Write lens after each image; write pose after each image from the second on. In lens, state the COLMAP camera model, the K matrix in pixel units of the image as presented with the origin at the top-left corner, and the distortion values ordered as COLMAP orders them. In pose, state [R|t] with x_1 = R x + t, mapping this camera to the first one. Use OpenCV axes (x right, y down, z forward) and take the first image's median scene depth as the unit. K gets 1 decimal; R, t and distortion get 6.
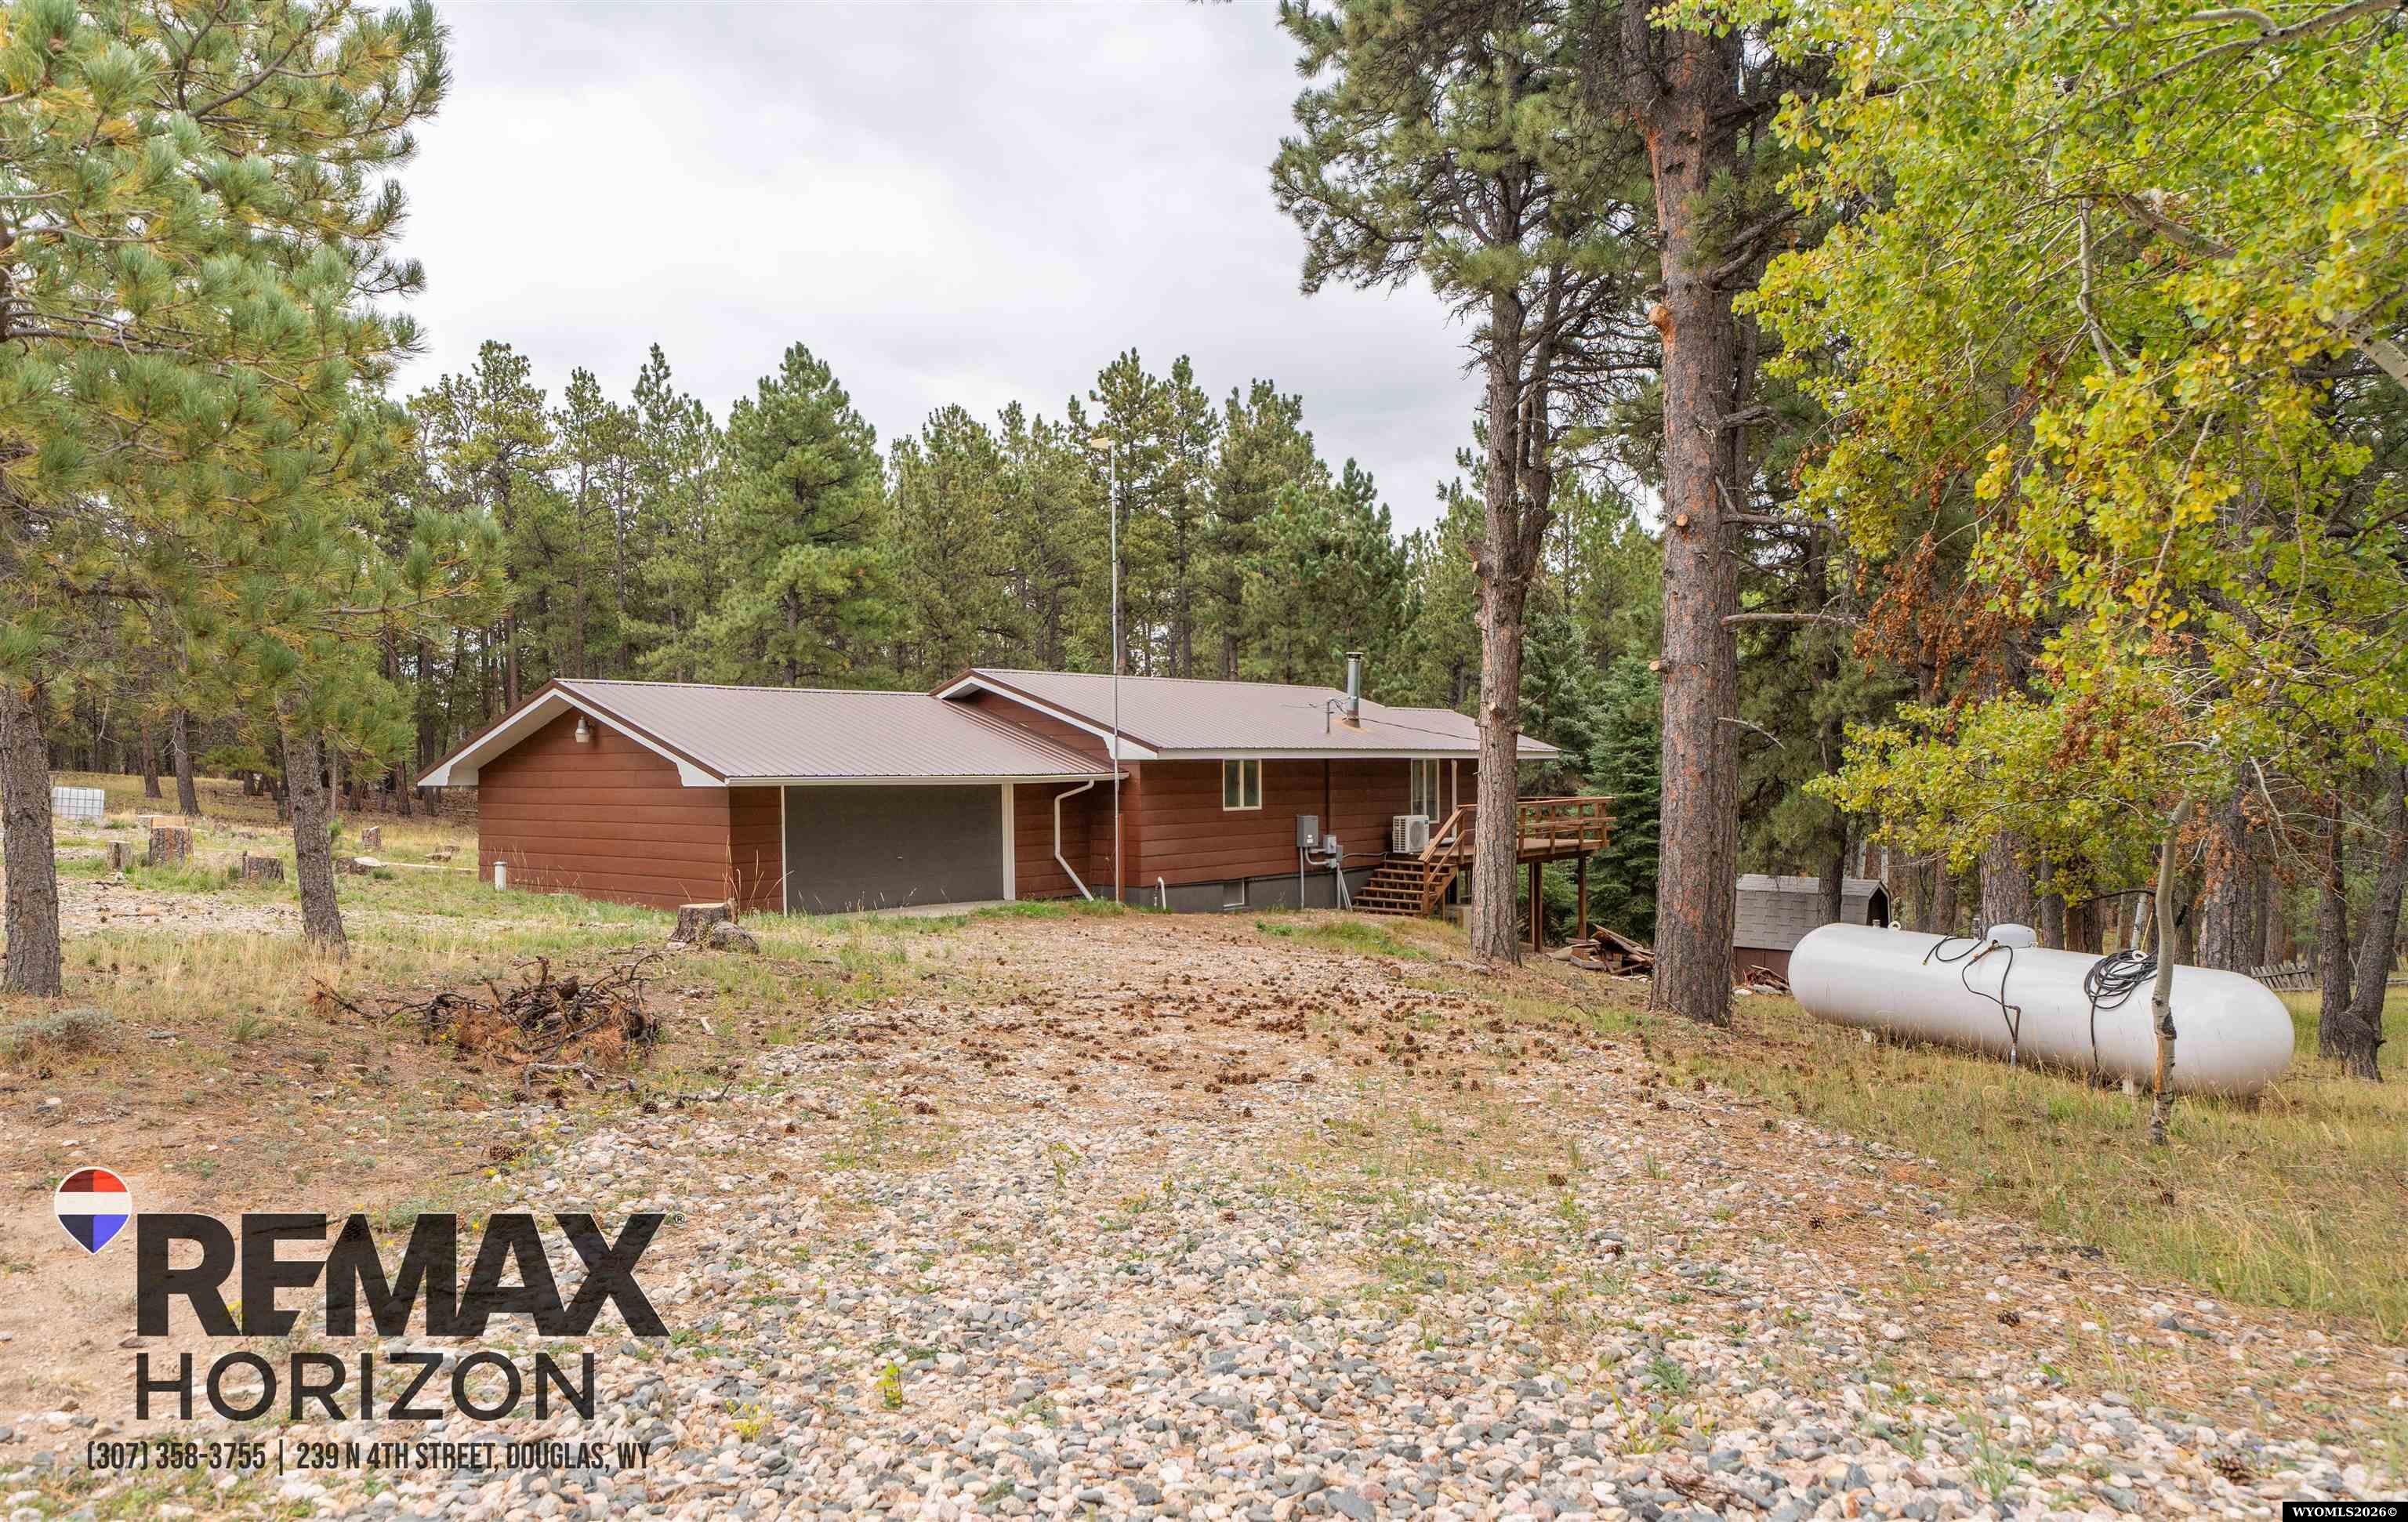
lens RADIAL K [[1610.9, 0, 1205.0], [0, 1610.9, 758.1], [0, 0, 1]] dist [-0.068687, -0.001922]
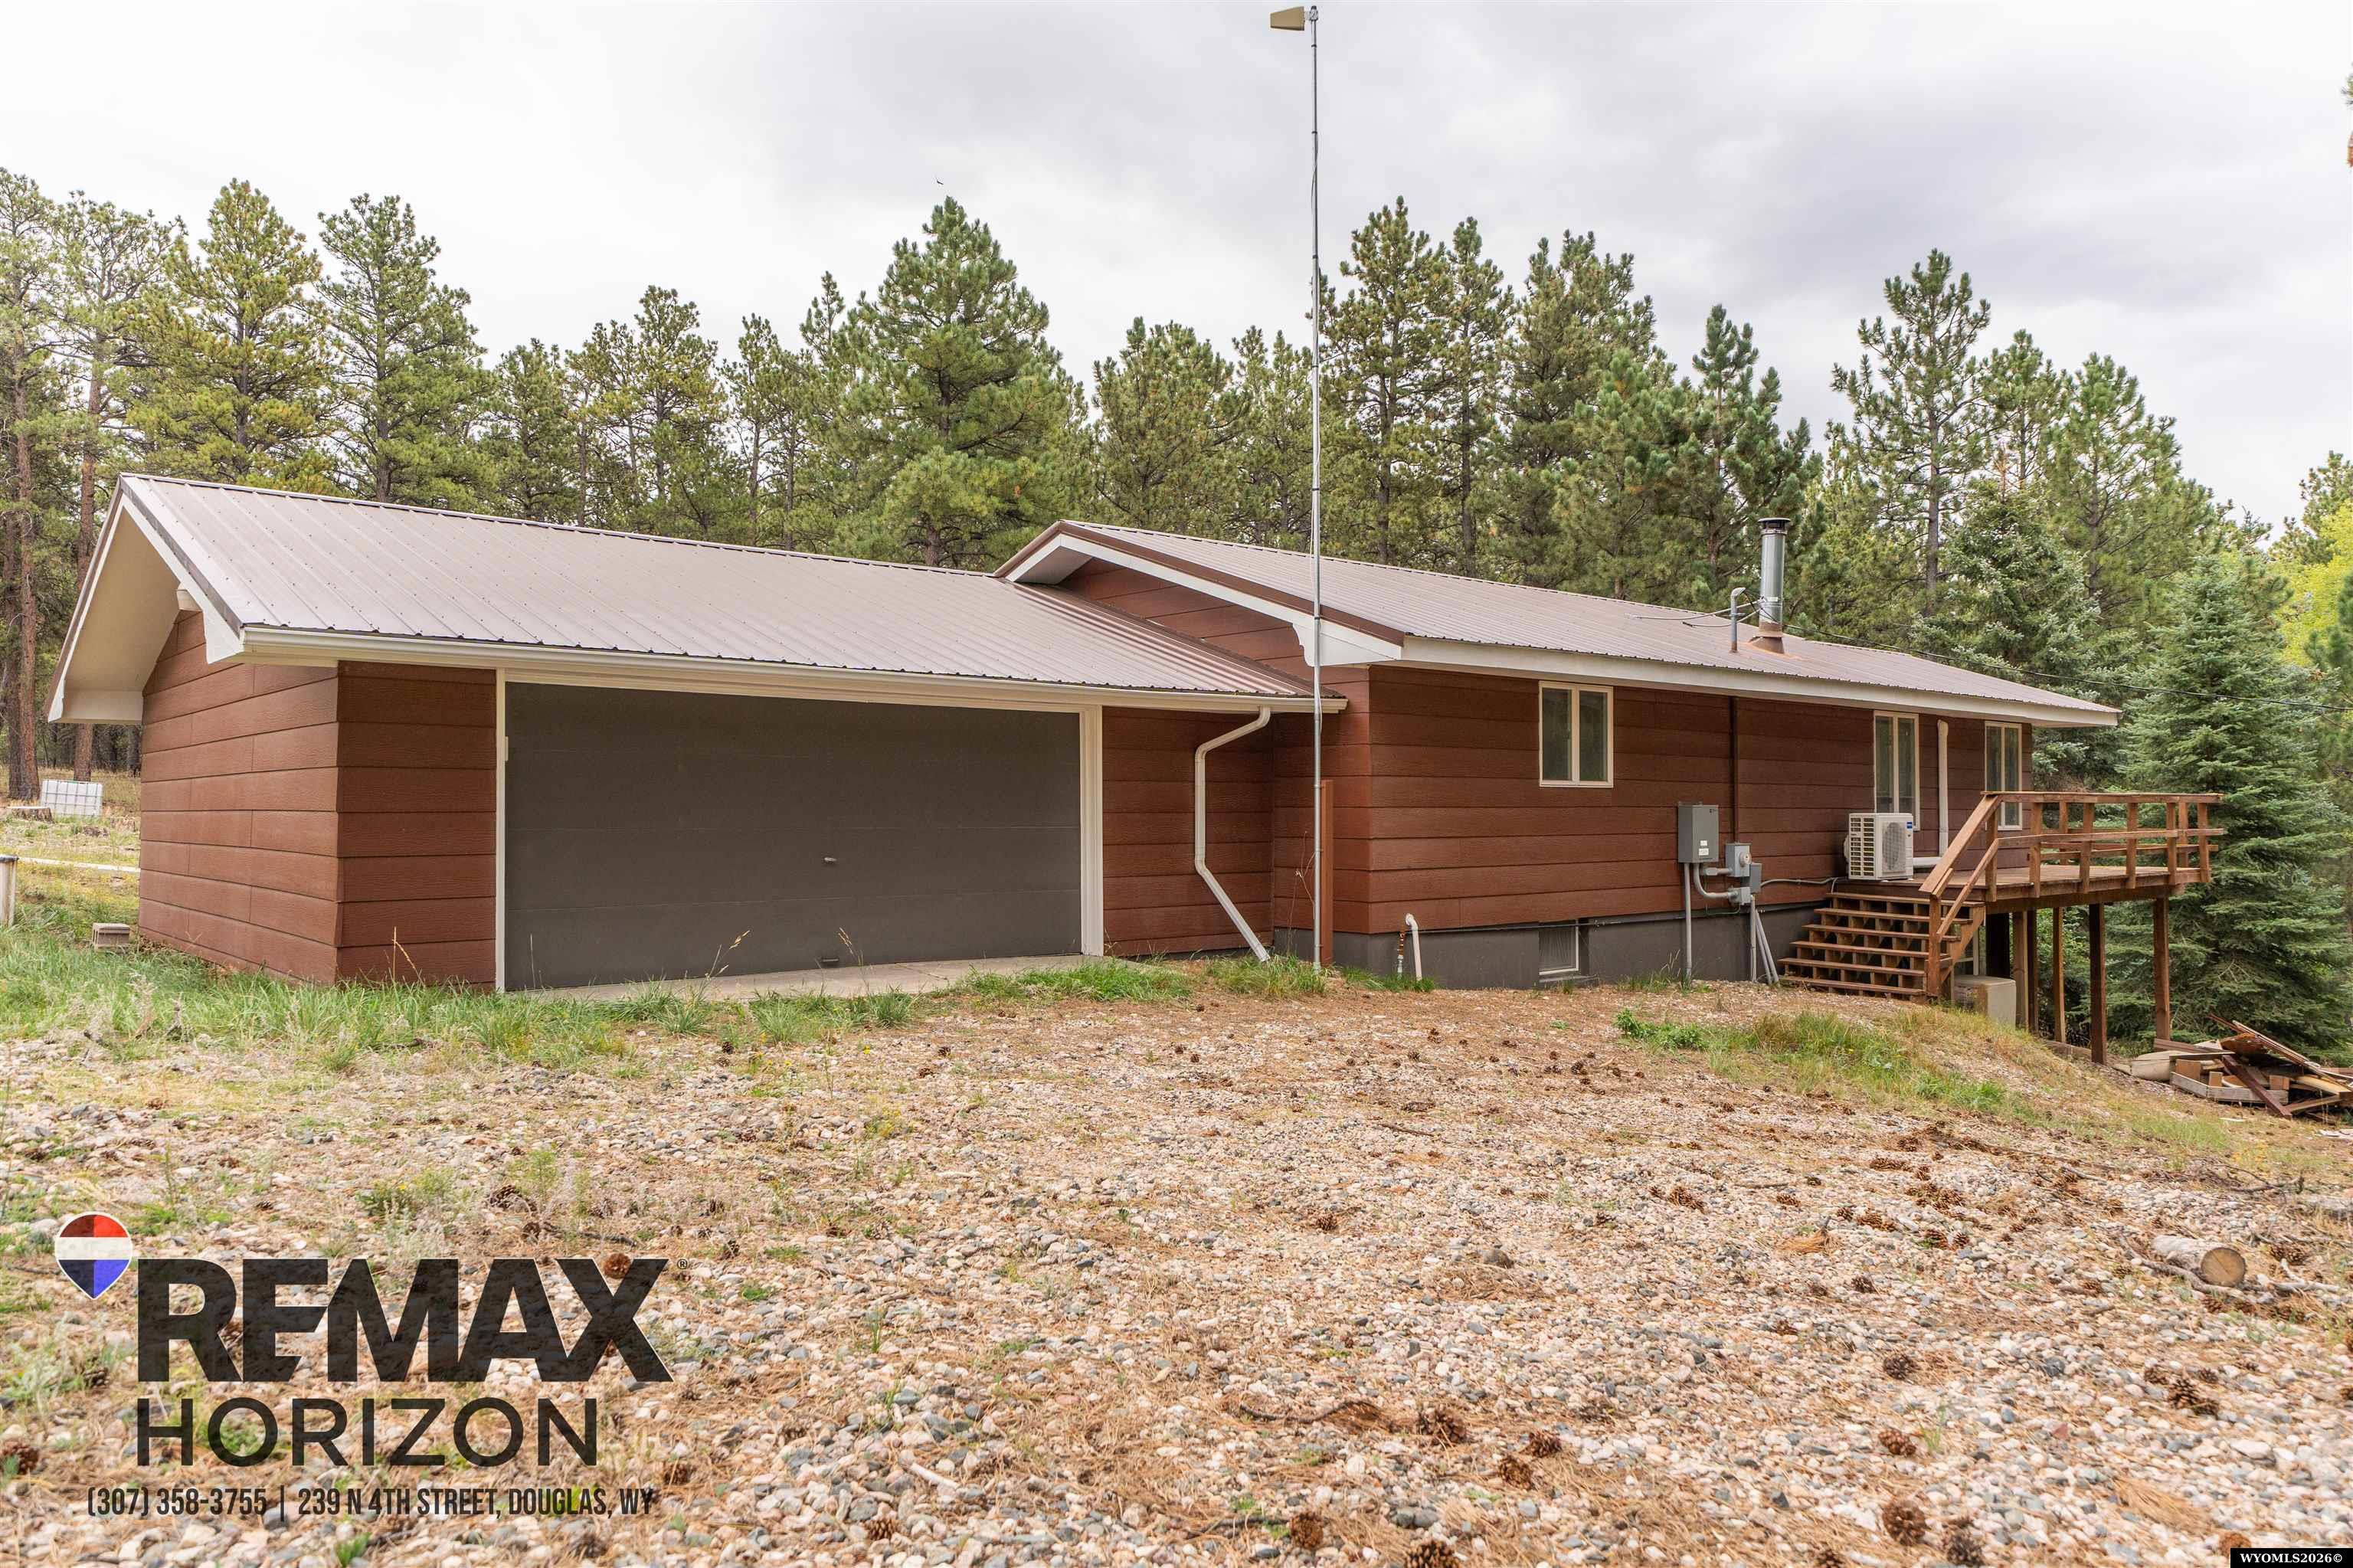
lens RADIAL K [[1574.8, 0, 1236.1], [0, 1574.8, 803.6], [0, 0, 1]] dist [0.012119, 0.000970]
pose [[0.987227, 0.005327, -0.159229, -0.002435], [-0.005491, 0.999985, -0.000589, 0.024690], [0.159223, 0.001456, 0.987242, 0.313672]]
